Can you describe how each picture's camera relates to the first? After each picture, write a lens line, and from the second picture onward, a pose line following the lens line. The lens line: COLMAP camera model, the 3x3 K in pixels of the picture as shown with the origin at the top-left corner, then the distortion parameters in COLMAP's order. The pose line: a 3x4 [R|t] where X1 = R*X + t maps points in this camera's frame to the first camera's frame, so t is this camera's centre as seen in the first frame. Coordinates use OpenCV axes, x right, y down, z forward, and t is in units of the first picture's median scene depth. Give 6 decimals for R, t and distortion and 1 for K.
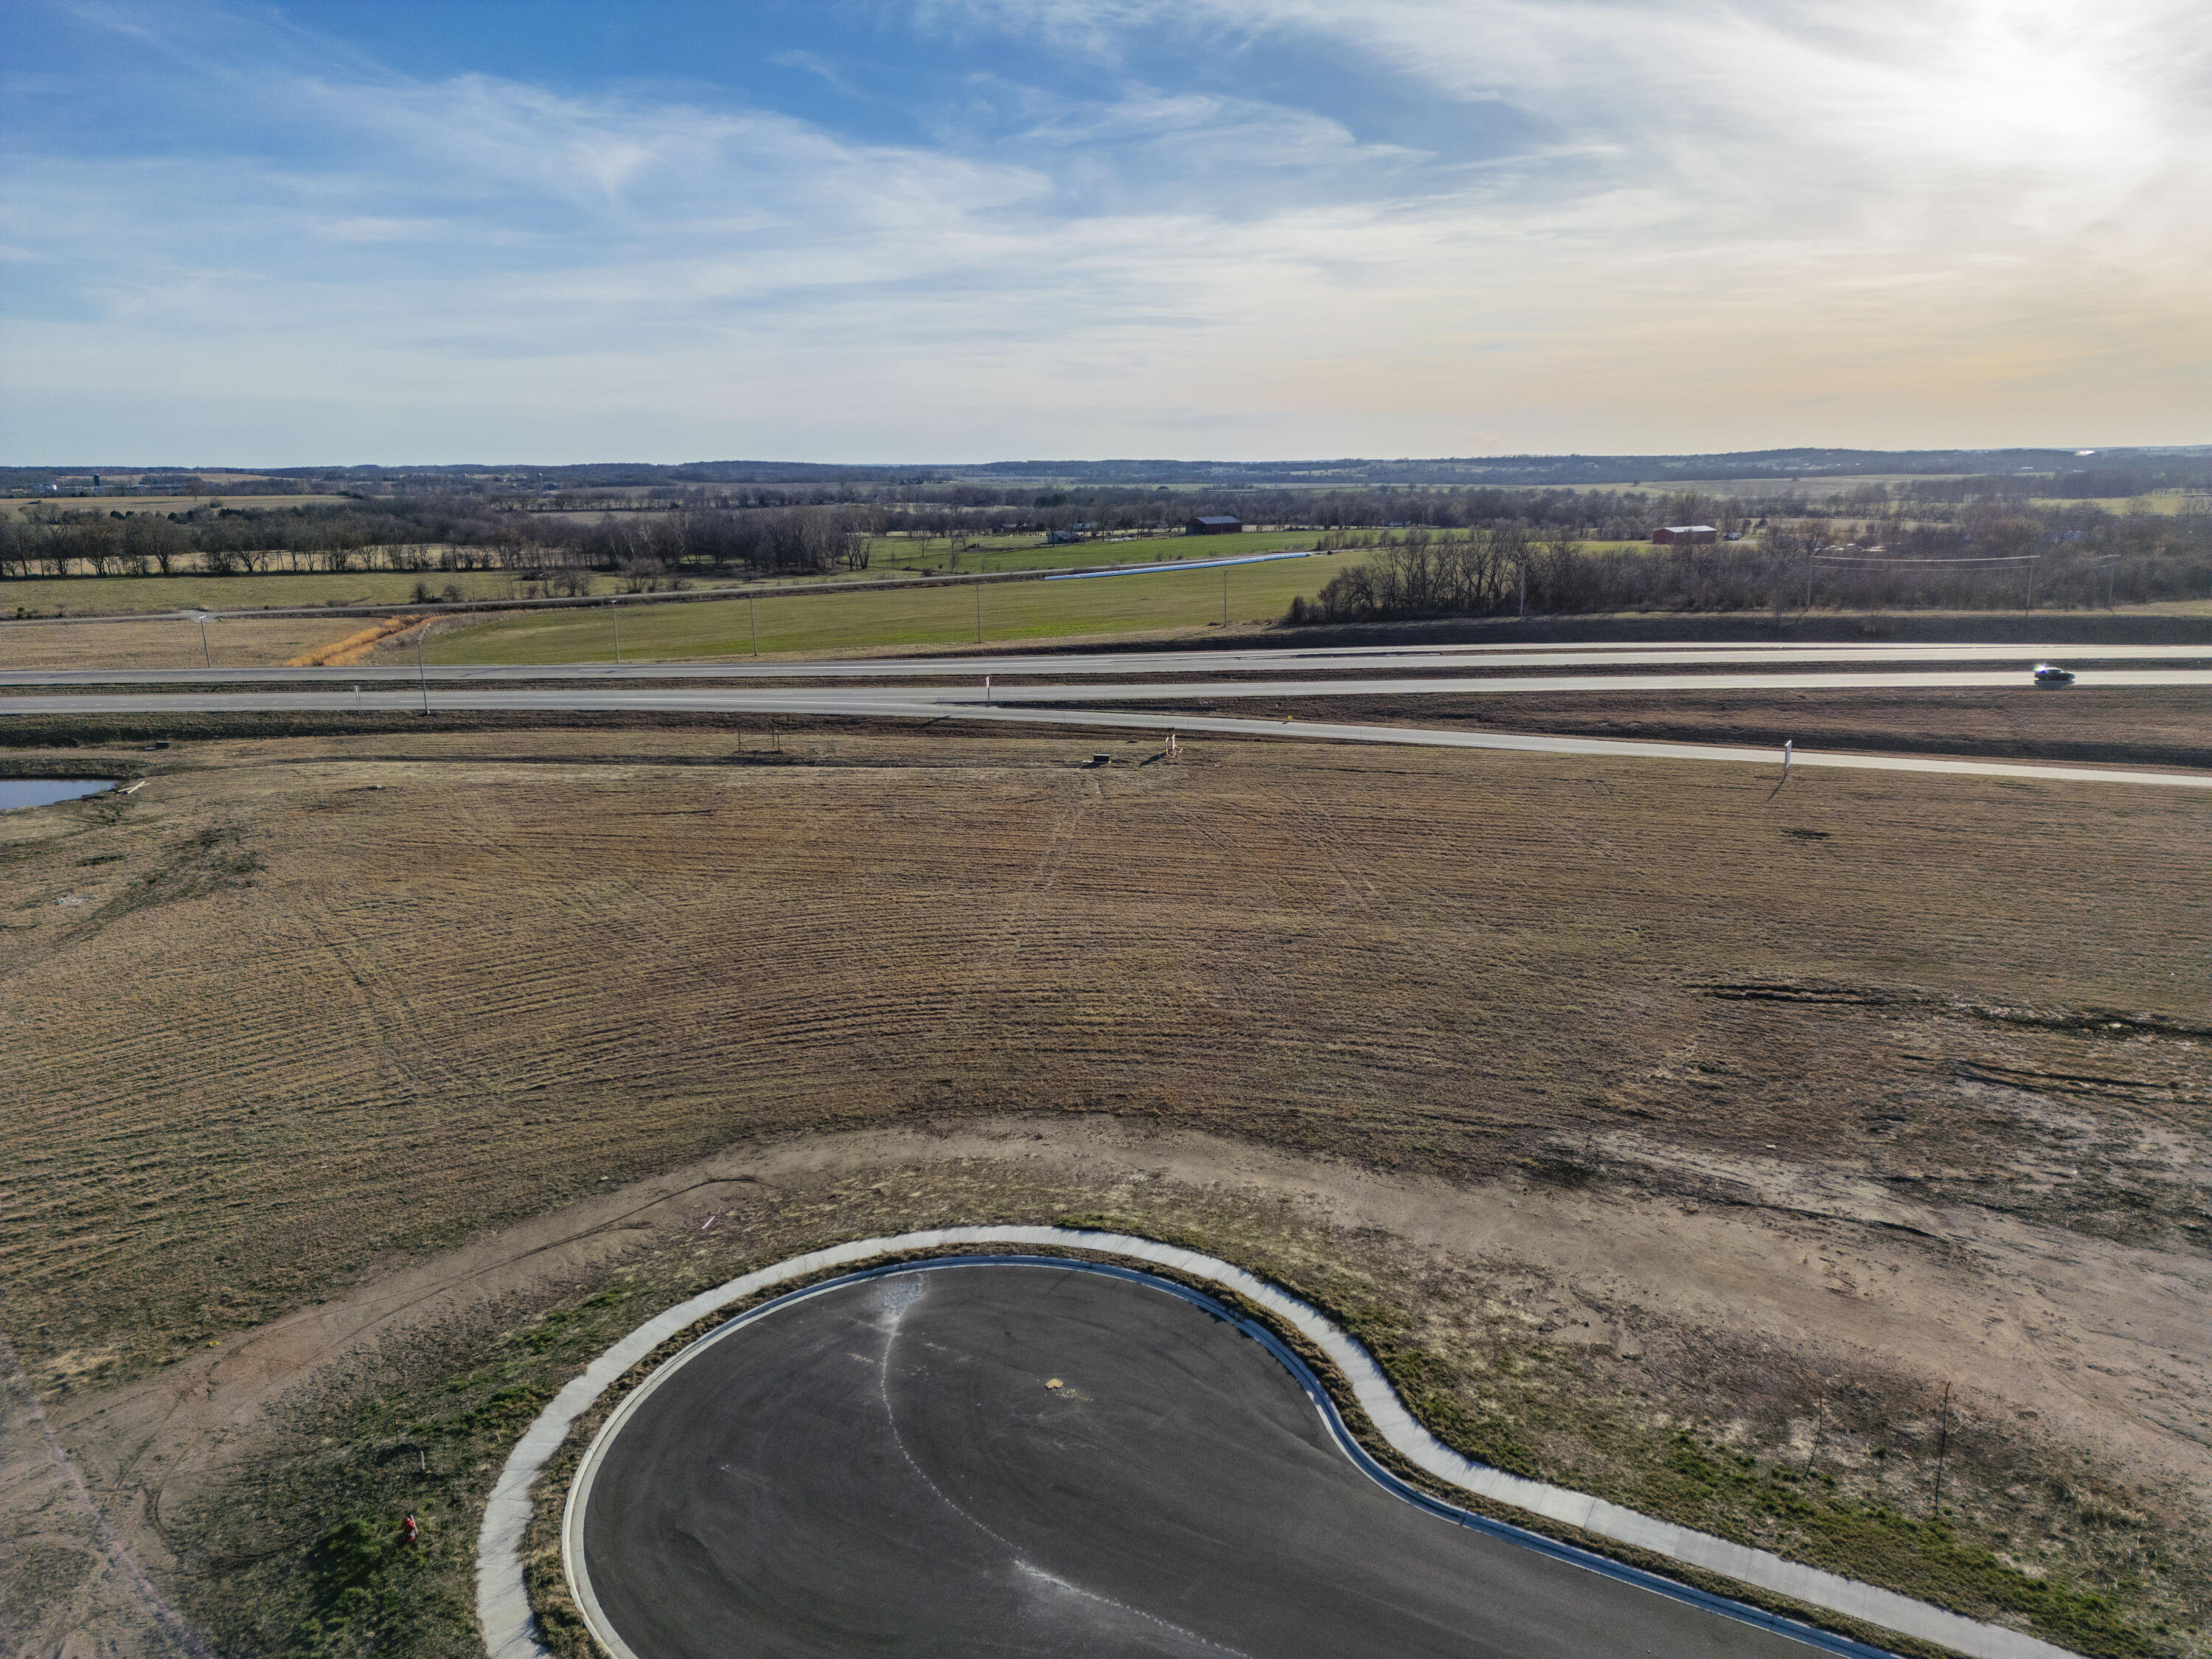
lens RADIAL K [[1527.4, 0, 1106.0], [0, 1527.4, 860.4], [0, 0, 1]] dist [0.075541, -0.068182]
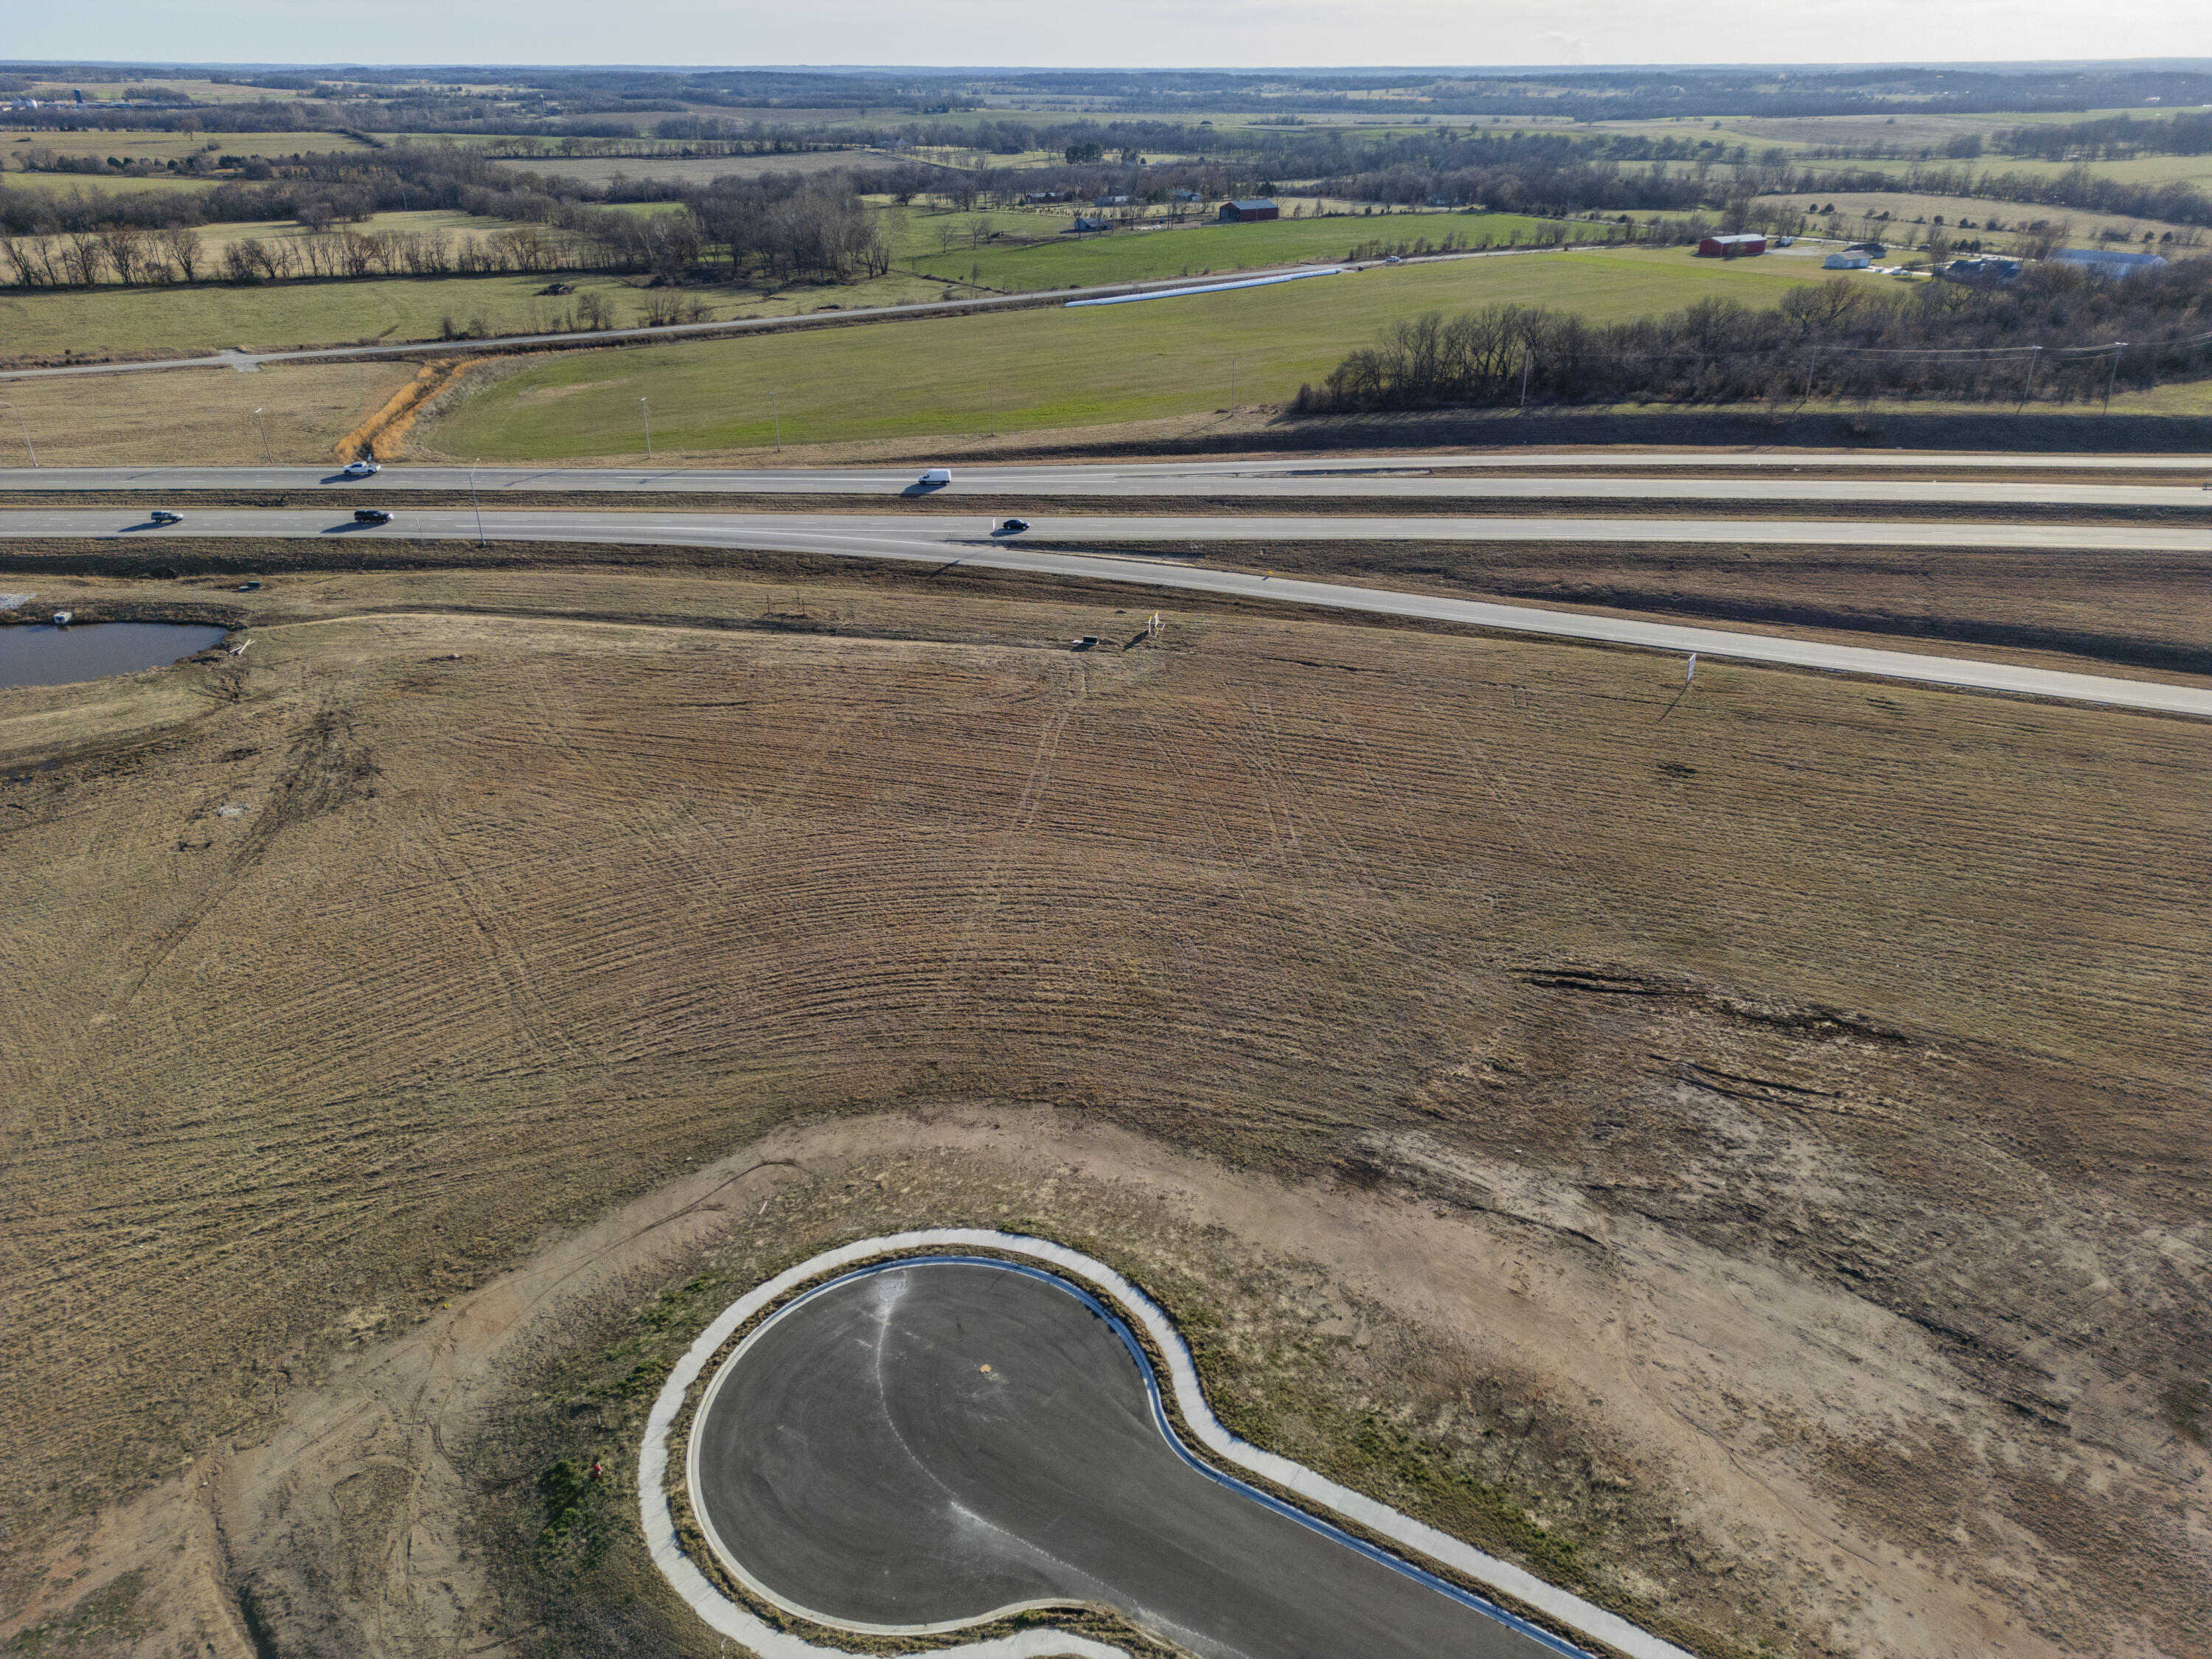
lens RADIAL K [[1534.4, 0, 1106.0], [0, 1534.4, 829.5], [0, 0, 1]] dist [0.078829, -0.074385]
pose [[0.999621, 0.019385, -0.019555, 0.068341], [-0.015019, 0.979096, 0.202842, -0.325957], [0.023078, -0.202471, 0.979016, -0.274771]]
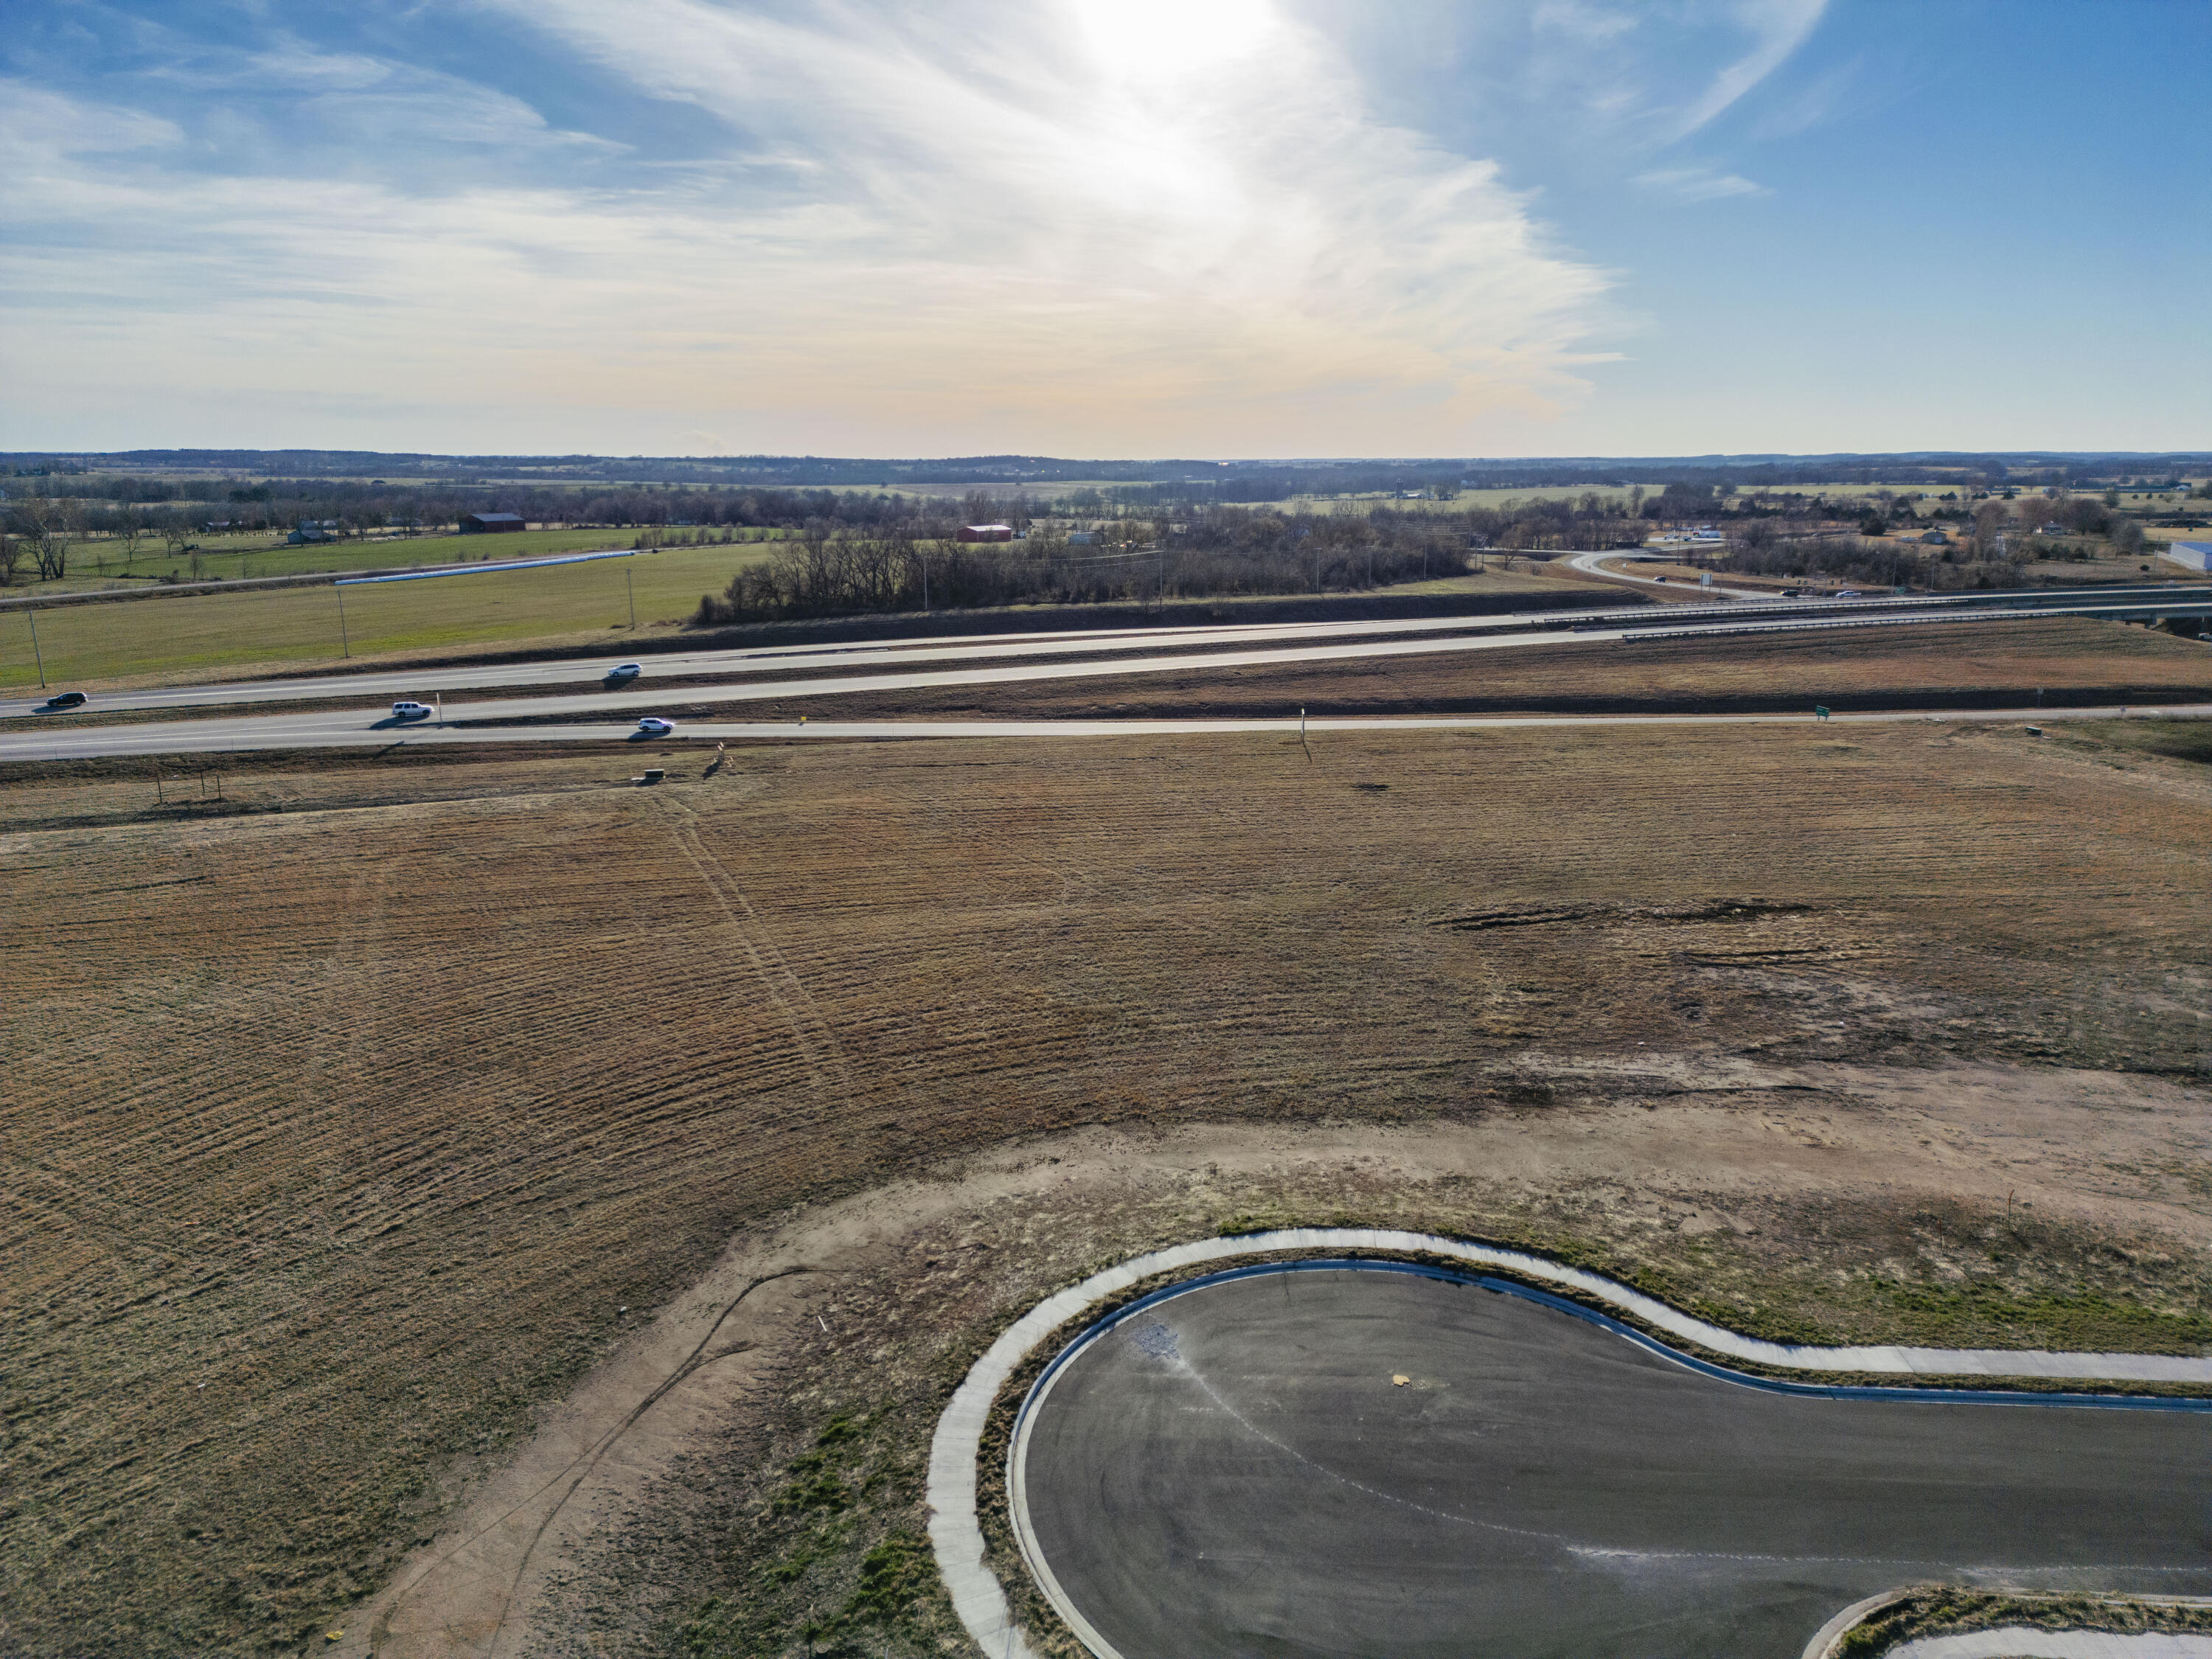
lens RADIAL K [[1534.4, 0, 1106.0], [0, 1534.4, 829.5], [0, 0, 1]] dist [0.078829, -0.074385]
pose [[0.887643, -0.096888, 0.450225, -0.376147], [0.105779, 0.994375, 0.005439, -0.020812], [-0.448219, 0.042796, 0.892899, 0.115538]]
